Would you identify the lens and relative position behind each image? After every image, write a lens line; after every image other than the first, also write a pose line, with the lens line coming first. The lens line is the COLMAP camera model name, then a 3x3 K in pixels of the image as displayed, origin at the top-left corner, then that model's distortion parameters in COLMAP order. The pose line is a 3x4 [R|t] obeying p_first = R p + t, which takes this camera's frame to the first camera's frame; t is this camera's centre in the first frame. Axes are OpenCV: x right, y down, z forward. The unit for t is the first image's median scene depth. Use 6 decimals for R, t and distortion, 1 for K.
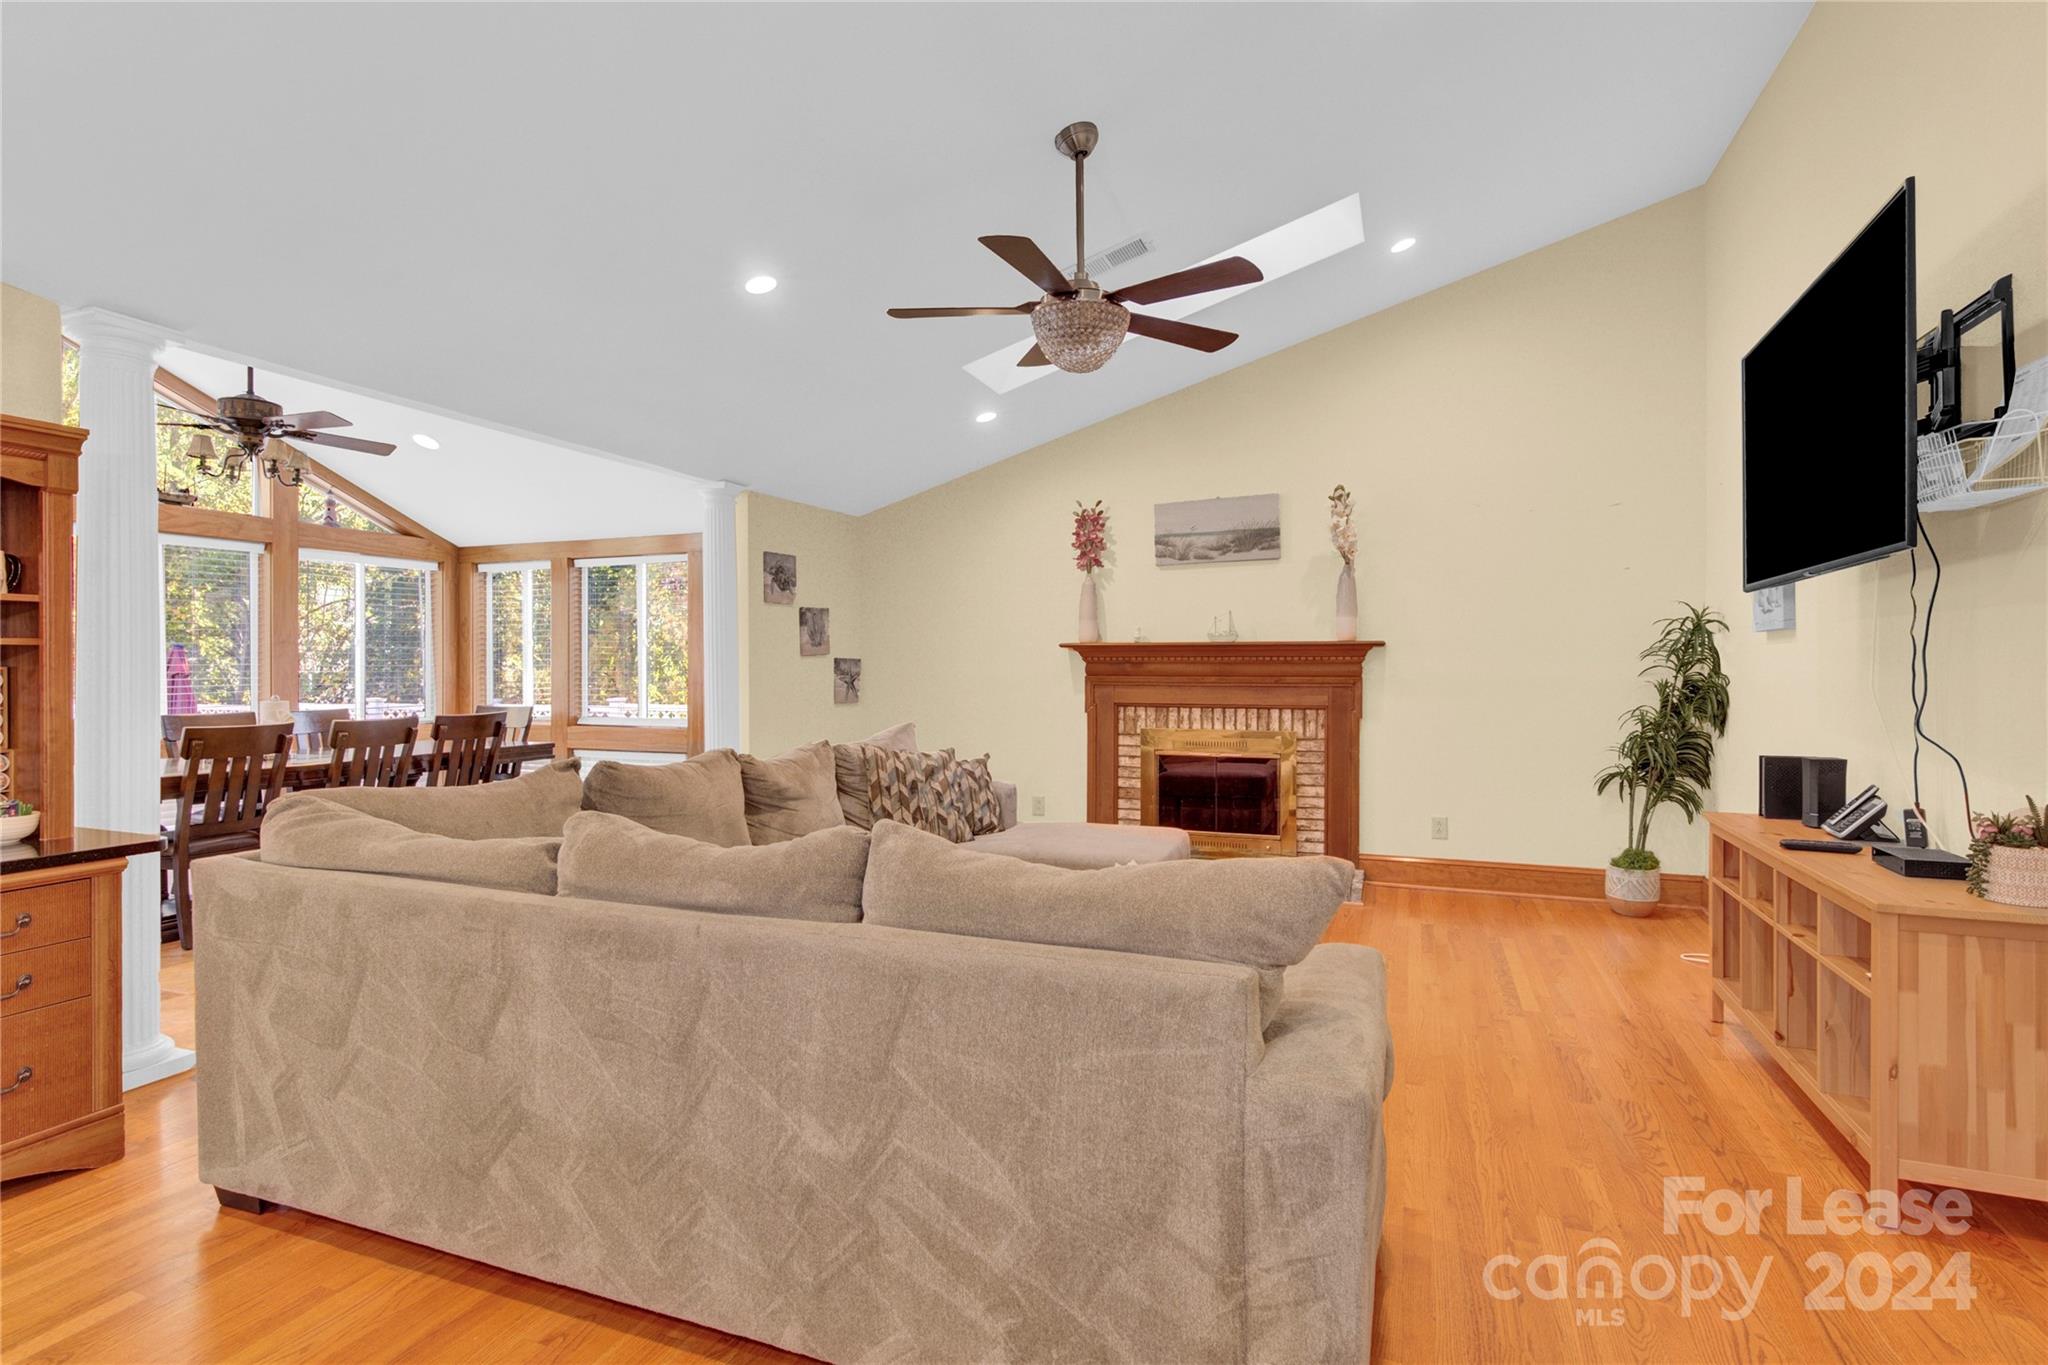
lens RADIAL K [[993.7, 0, 1021.7], [0, 993.7, 670.2], [0, 0, 1]] dist [-0.019515, 0.003971]
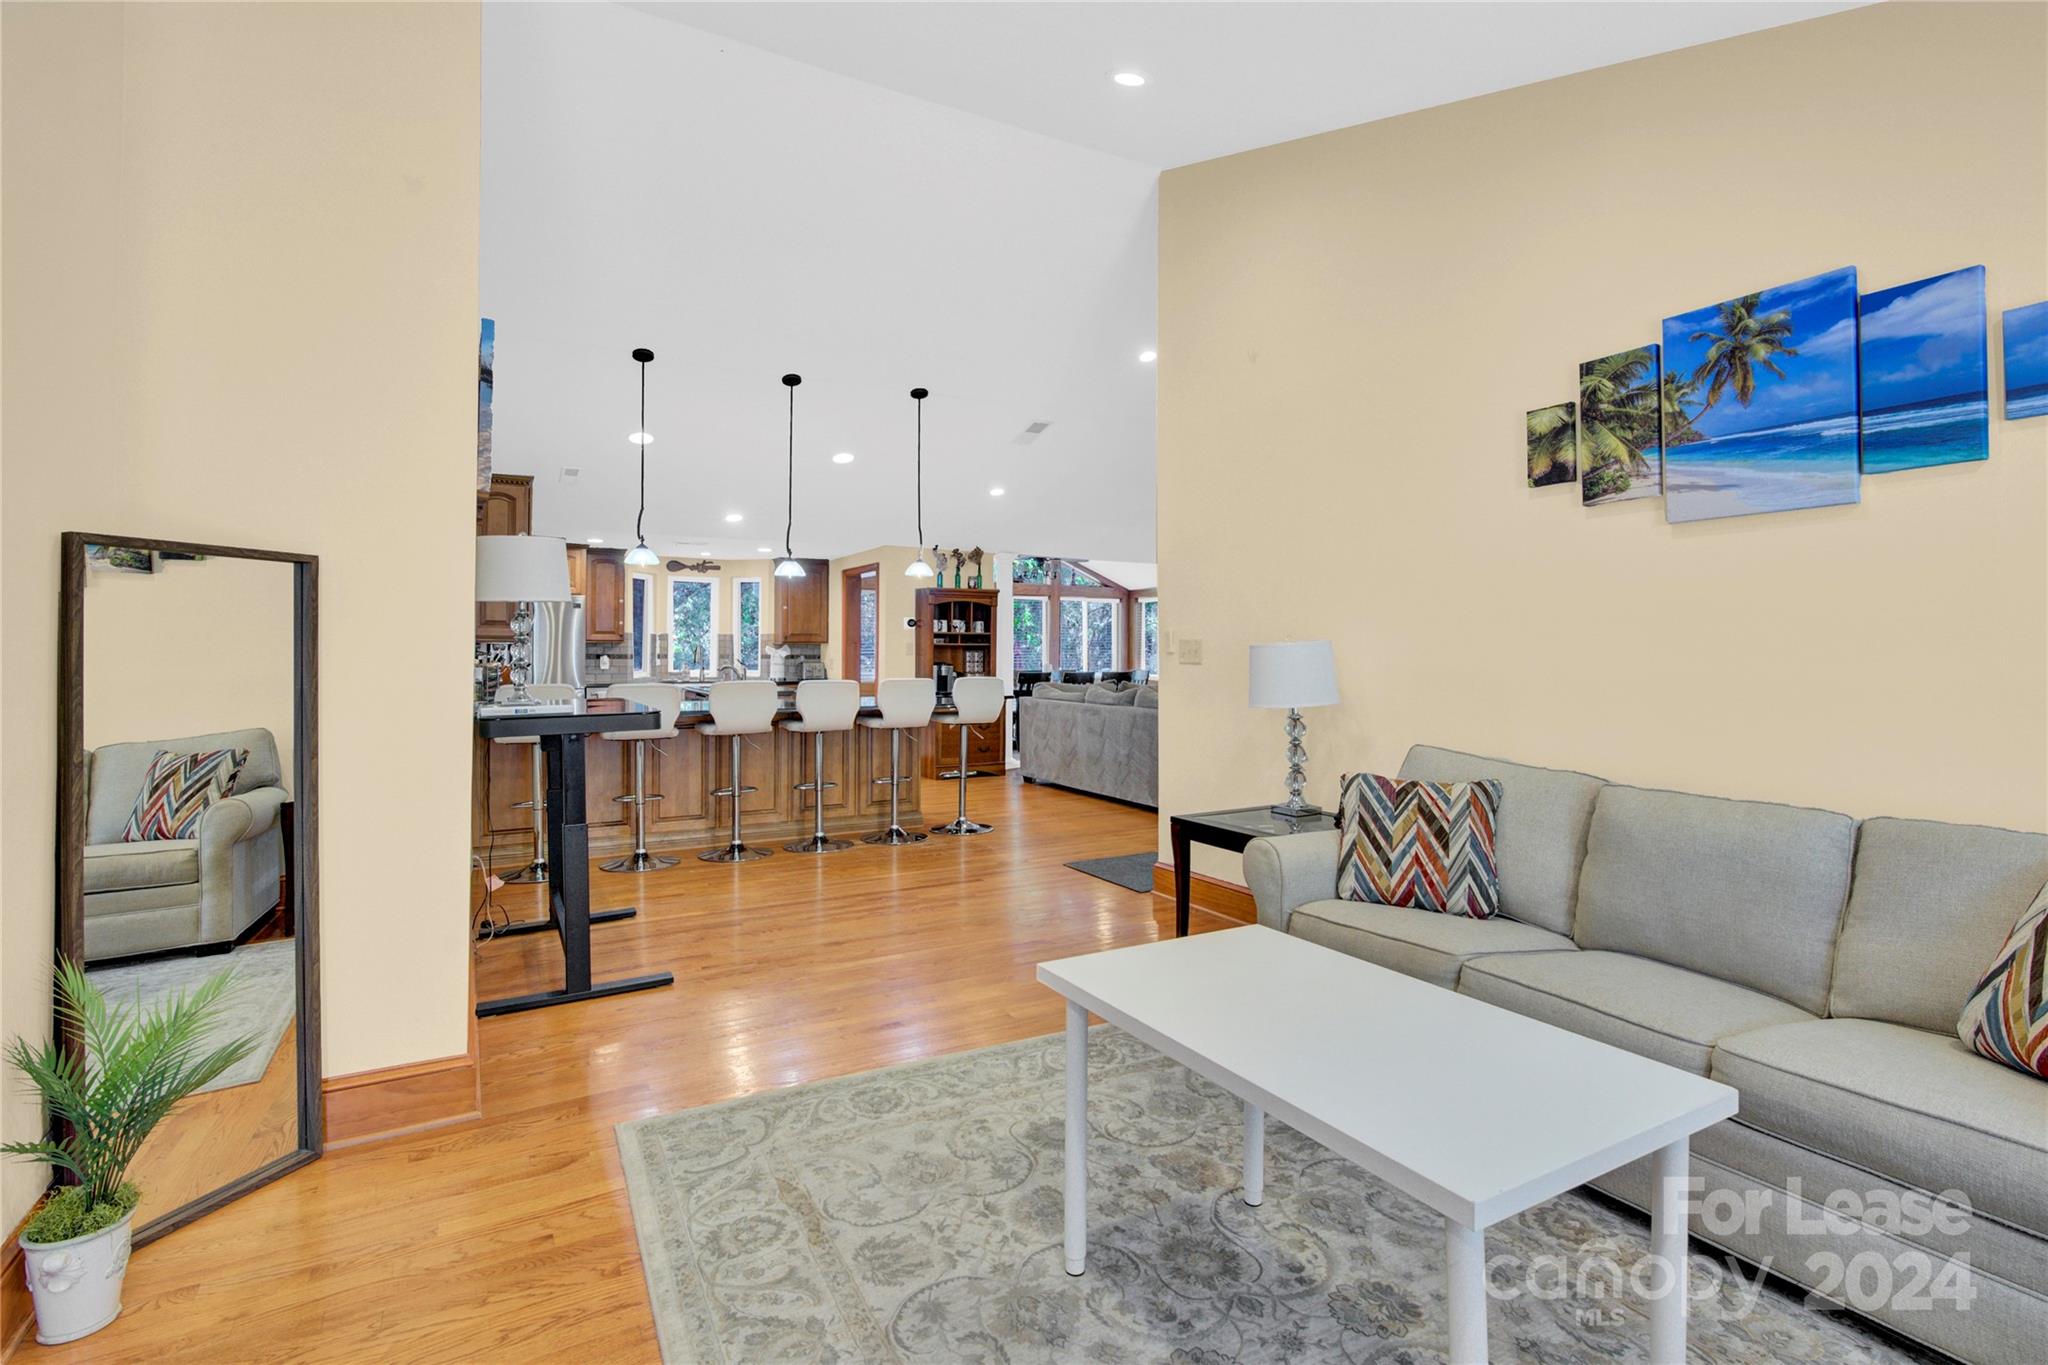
lens RADIAL K [[993.7, 0, 1028.9], [0, 993.7, 665.8], [0, 0, 1]] dist [-0.019515, 0.003971]
pose [[0.764738, 0.011207, -0.644244, 1.650992], [-0.006194, 0.999930, 0.010042, 0.019205], [0.644311, -0.003689, 0.764754, -1.909474]]
